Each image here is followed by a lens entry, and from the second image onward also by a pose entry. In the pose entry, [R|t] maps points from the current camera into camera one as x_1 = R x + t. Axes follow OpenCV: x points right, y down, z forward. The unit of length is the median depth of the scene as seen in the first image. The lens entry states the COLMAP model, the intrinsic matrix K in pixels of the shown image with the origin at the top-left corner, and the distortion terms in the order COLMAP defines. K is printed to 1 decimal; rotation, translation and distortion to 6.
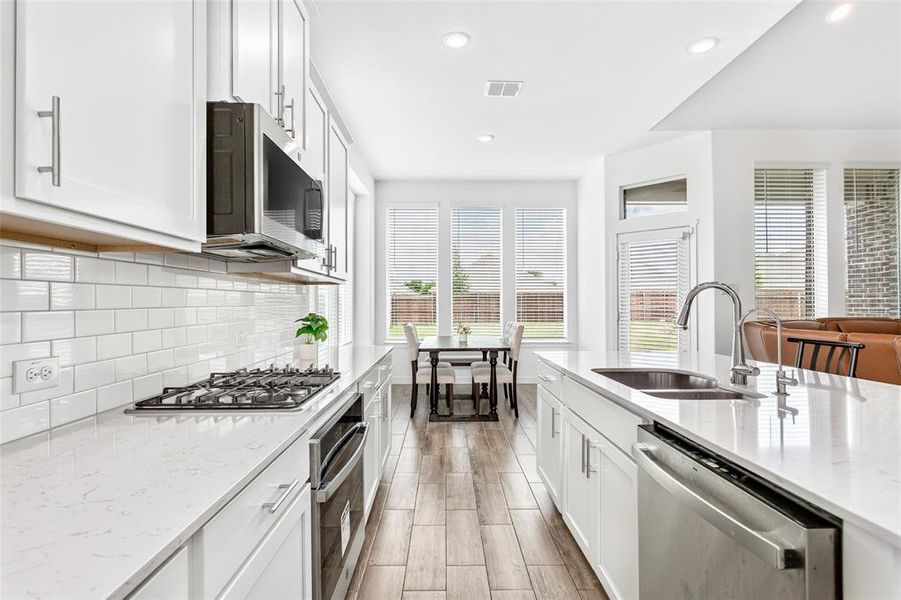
lens RADIAL K [[439.9, 0, 450.9], [0, 439.9, 298.4], [0, 0, 1]] dist [-0.011706, 0.000352]
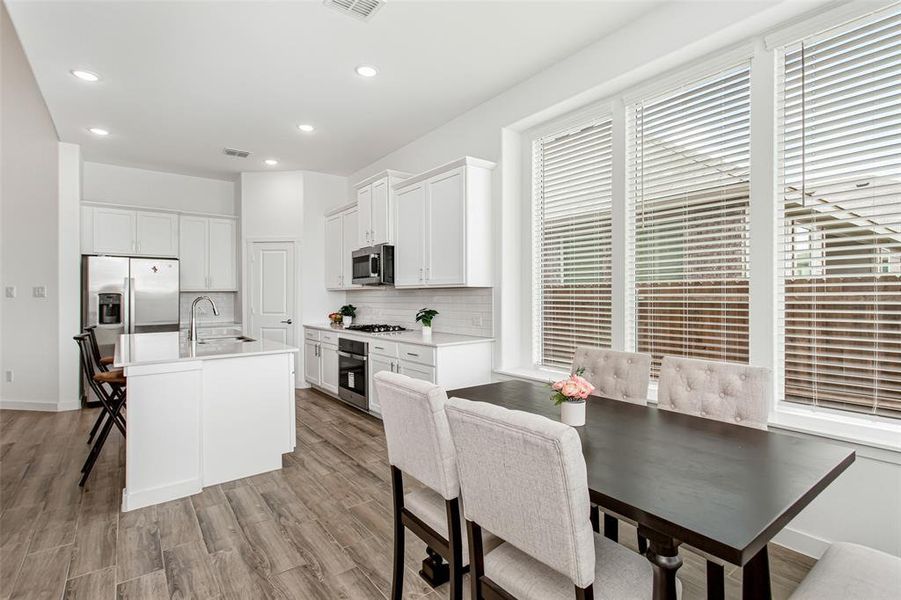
lens RADIAL K [[436.4, 0, 441.0], [0, 436.4, 291.5], [0, 0, 1]] dist [0.001138, 0.000303]
pose [[-0.816829, 0.007465, -0.576831, 0.463584], [0.020135, 0.999676, -0.015575, -0.001223], [0.576528, -0.024337, -0.816715, 1.846891]]
